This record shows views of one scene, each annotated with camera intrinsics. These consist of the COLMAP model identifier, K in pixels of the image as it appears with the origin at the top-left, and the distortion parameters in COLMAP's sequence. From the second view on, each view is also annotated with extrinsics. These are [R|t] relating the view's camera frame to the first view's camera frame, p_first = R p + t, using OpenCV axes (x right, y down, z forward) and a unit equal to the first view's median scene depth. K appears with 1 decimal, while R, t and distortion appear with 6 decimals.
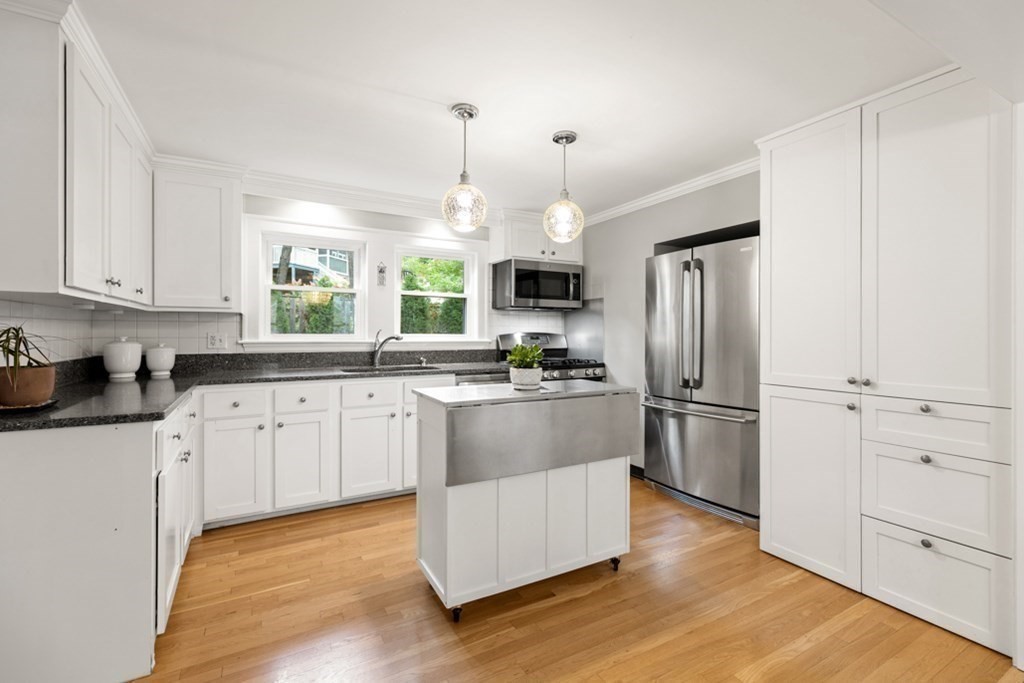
lens RADIAL K [[461.2, 0, 512.2], [0, 461.2, 332.7], [0, 0, 1]] dist [0.000555, 0.000735]
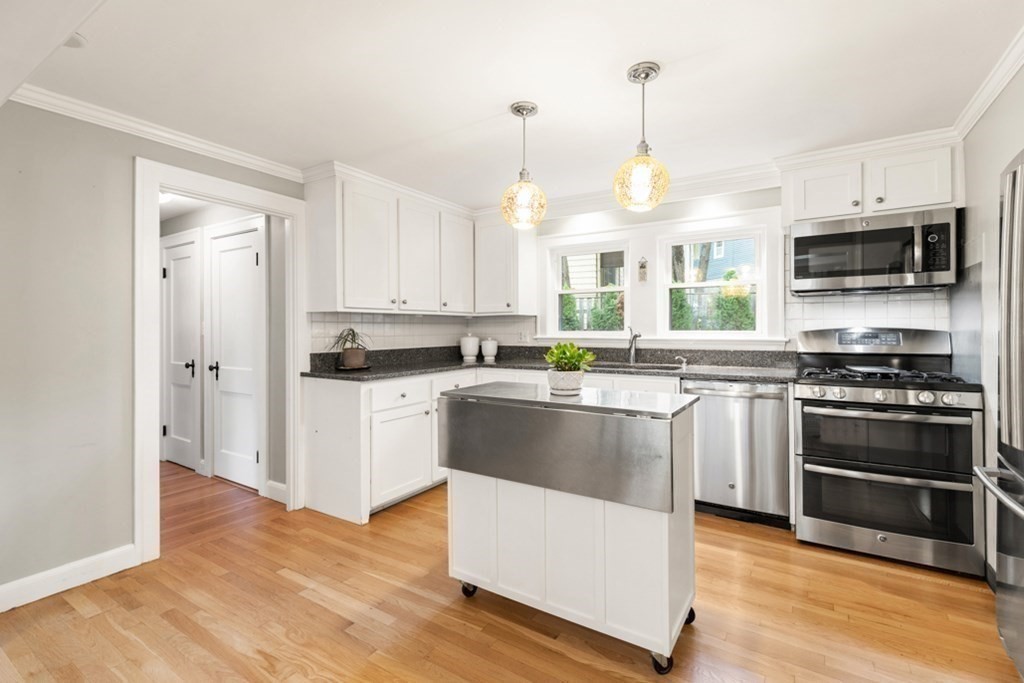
lens RADIAL K [[461.2, 0, 517.6], [0, 461.2, 338.0], [0, 0, 1]] dist [0.000555, 0.000735]
pose [[0.474422, 0.012317, -0.880211, 0.467600], [0.006909, 0.999819, 0.017714, -0.001070], [0.880270, -0.014486, 0.474251, 0.314746]]
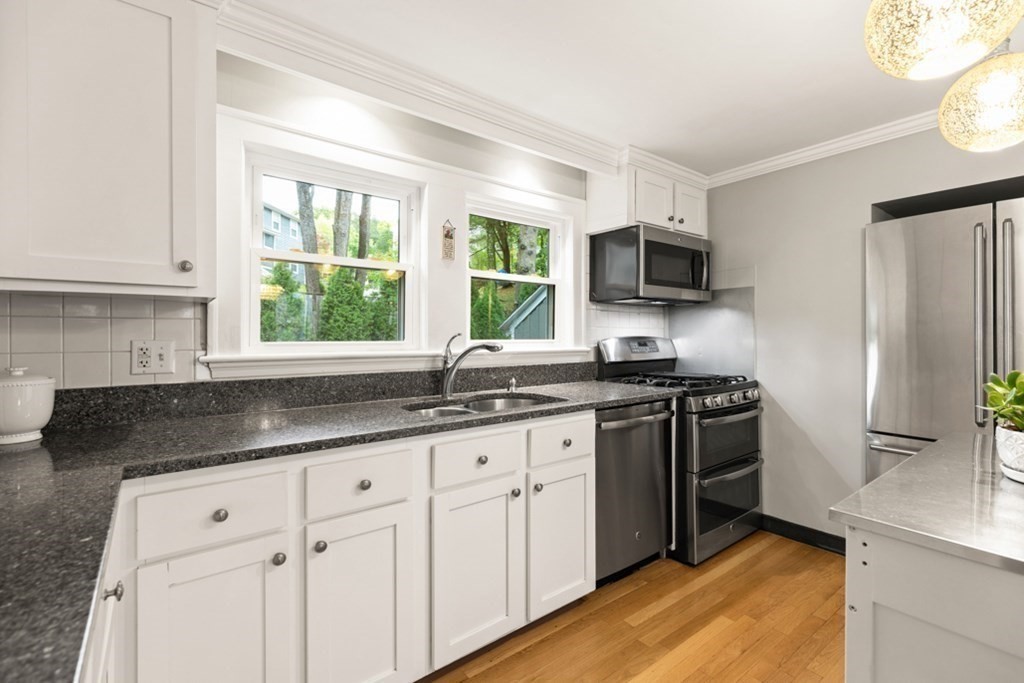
lens RADIAL K [[461.2, 0, 512.8], [0, 461.2, 332.3], [0, 0, 1]] dist [0.000555, 0.000735]
pose [[0.988762, -0.001959, 0.149482, -0.301764], [0.002533, 0.999990, -0.003649, -0.005440], [-0.149474, 0.003986, 0.988758, 0.413706]]
